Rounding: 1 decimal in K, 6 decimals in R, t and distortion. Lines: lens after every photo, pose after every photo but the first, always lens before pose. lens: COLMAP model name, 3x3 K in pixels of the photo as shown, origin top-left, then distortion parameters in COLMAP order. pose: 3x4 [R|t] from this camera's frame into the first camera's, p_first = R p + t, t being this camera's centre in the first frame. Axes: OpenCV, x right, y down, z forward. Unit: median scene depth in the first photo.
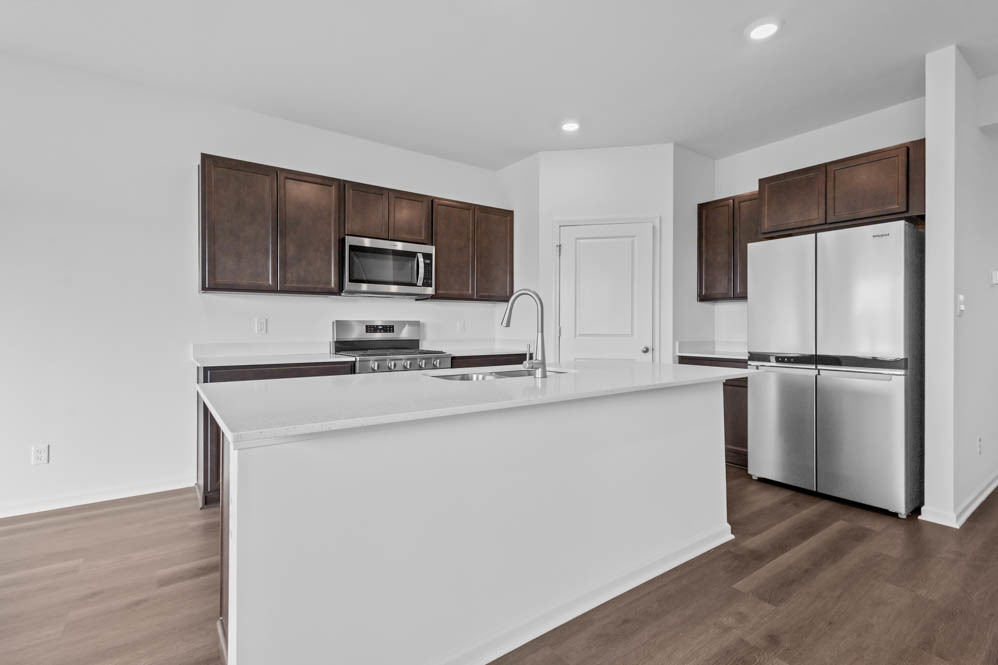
lens RADIAL K [[459.6, 0, 498.8], [0, 459.6, 328.9], [0, 0, 1]] dist [0.000992, -0.000001]
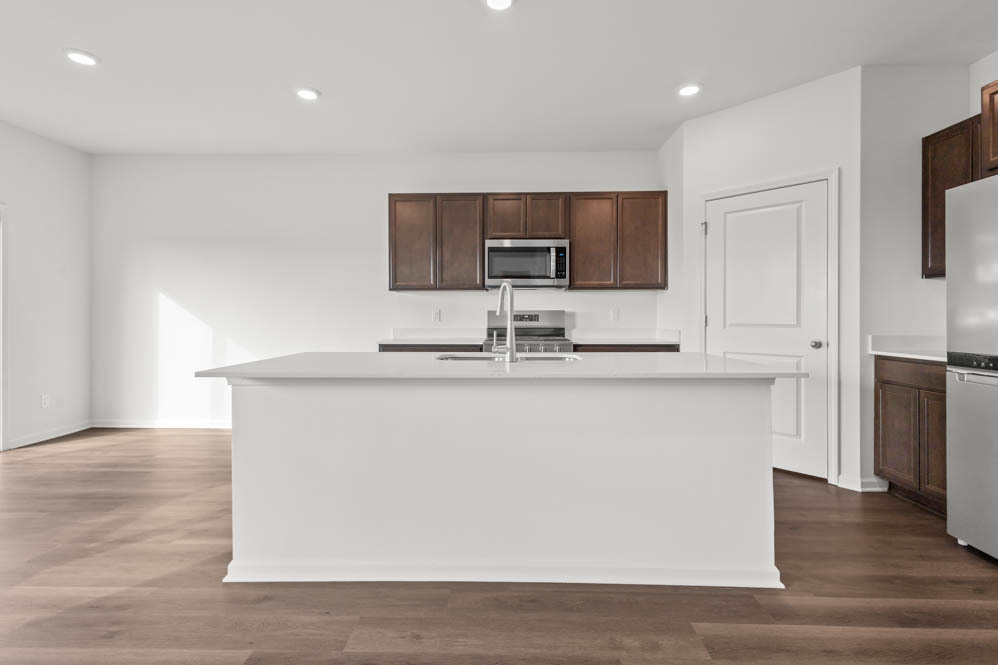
lens RADIAL K [[462.6, 0, 497.3], [0, 462.6, 317.8], [0, 0, 1]] dist [0.007346, -0.000143]
pose [[0.799170, -0.000417, -0.601105, 0.390152], [-0.000678, 0.999998, -0.001594, 0.001604], [0.601105, 0.001681, 0.799168, 0.056061]]
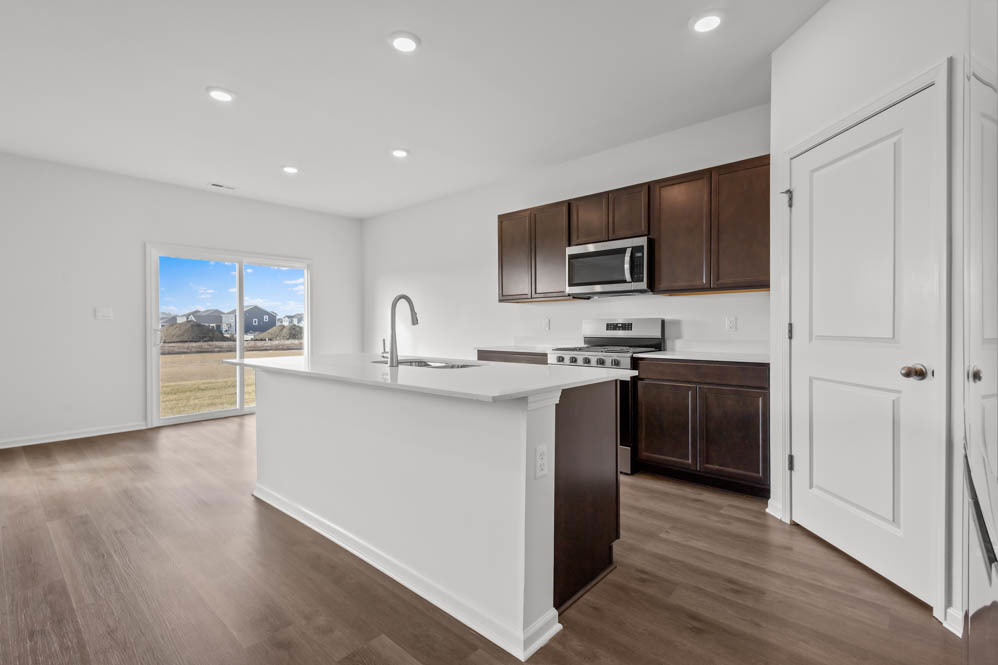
lens RADIAL K [[459.6, 0, 498.8], [0, 459.6, 328.9], [0, 0, 1]] dist [0.000992, -0.000001]
pose [[0.217526, 0.005306, -0.976040, 0.730377], [0.003804, 0.999973, 0.006284, -0.002855], [0.976047, -0.005080, 0.217500, 0.545572]]
